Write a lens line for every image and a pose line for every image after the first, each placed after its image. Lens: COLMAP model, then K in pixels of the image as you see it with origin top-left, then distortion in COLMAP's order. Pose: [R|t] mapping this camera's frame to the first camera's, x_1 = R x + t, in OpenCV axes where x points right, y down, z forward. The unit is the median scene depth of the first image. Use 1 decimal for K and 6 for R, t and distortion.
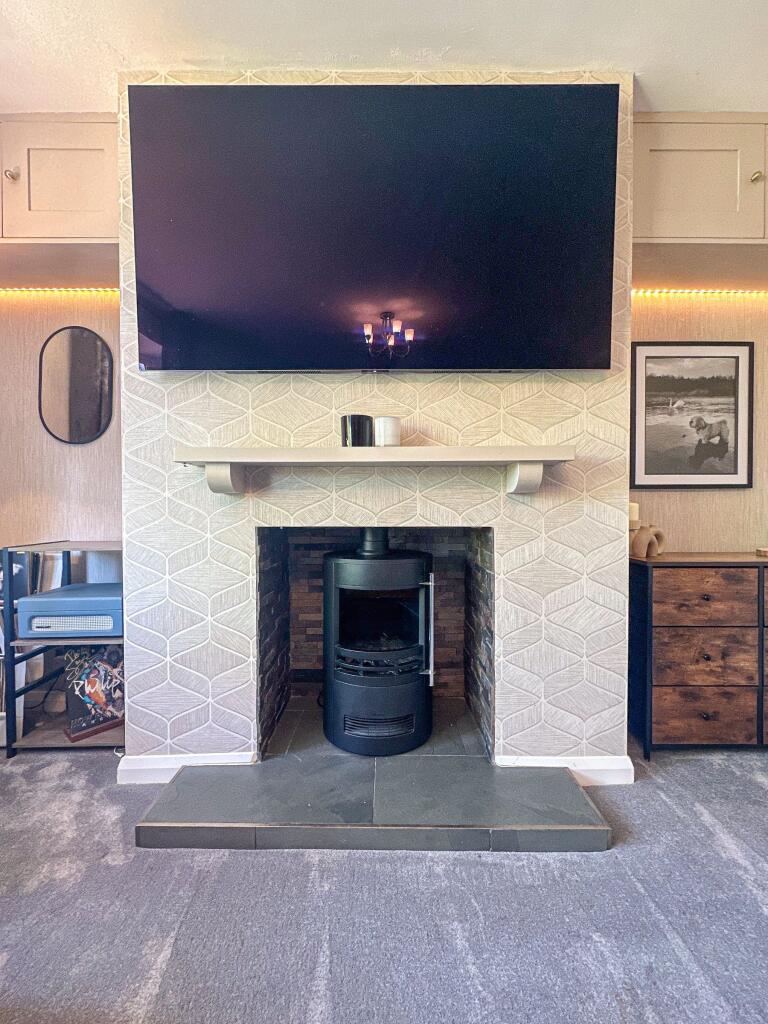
lens RADIAL K [[412.3, 0, 382.6], [0, 412.3, 514.4], [0, 0, 1]] dist [-0.004493, 0.000873]
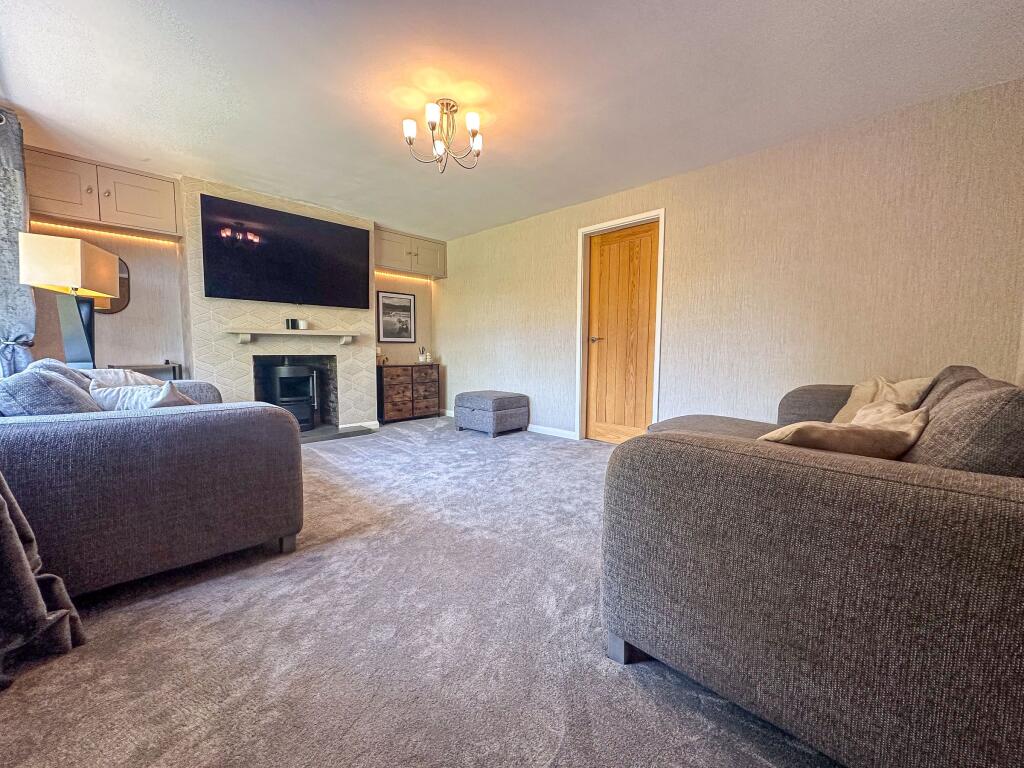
lens RADIAL K [[412.3, 0, 516.1], [0, 412.3, 383.6], [0, 0, 1]] dist [-0.004493, 0.000873]
pose [[0.688881, -0.054124, 0.722851, -1.014585], [0.000643, 0.997254, 0.074058, 0.014669], [-0.724874, -0.050552, 0.687024, -2.061846]]
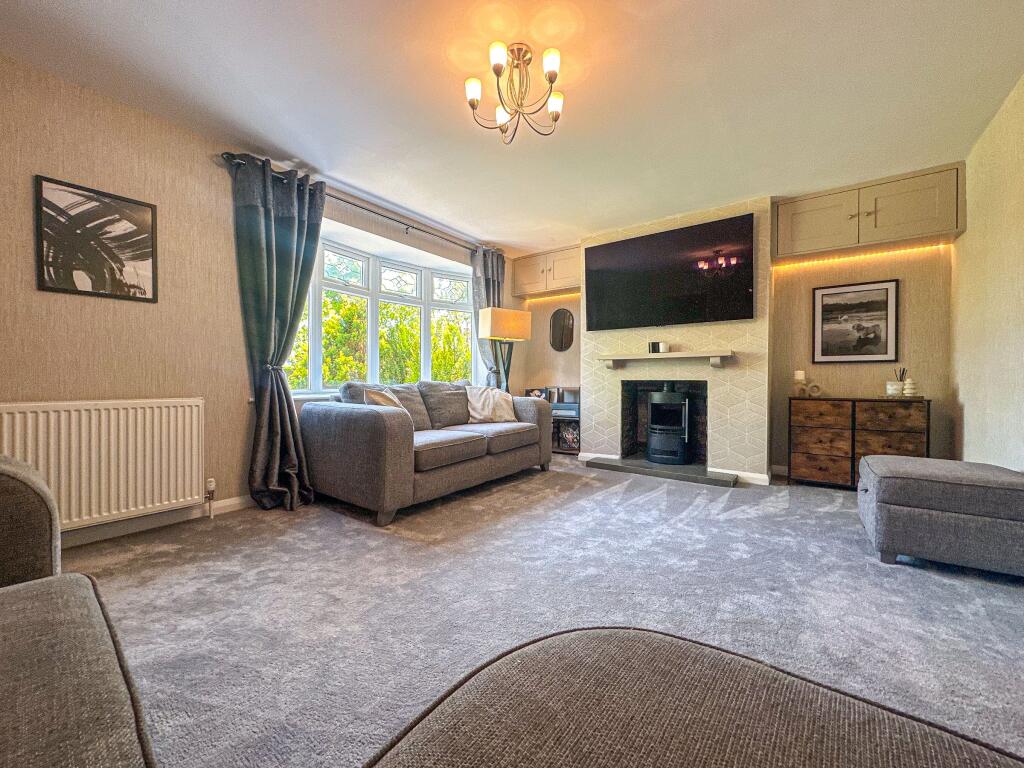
lens RADIAL K [[412.3, 0, 510.5], [0, 412.3, 381.8], [0, 0, 1]] dist [-0.004493, 0.000873]
pose [[0.805719, 0.006859, -0.592259, 0.749031], [-0.011281, 0.999929, -0.003766, 0.057351], [0.592191, 0.009715, 0.805739, -1.728238]]
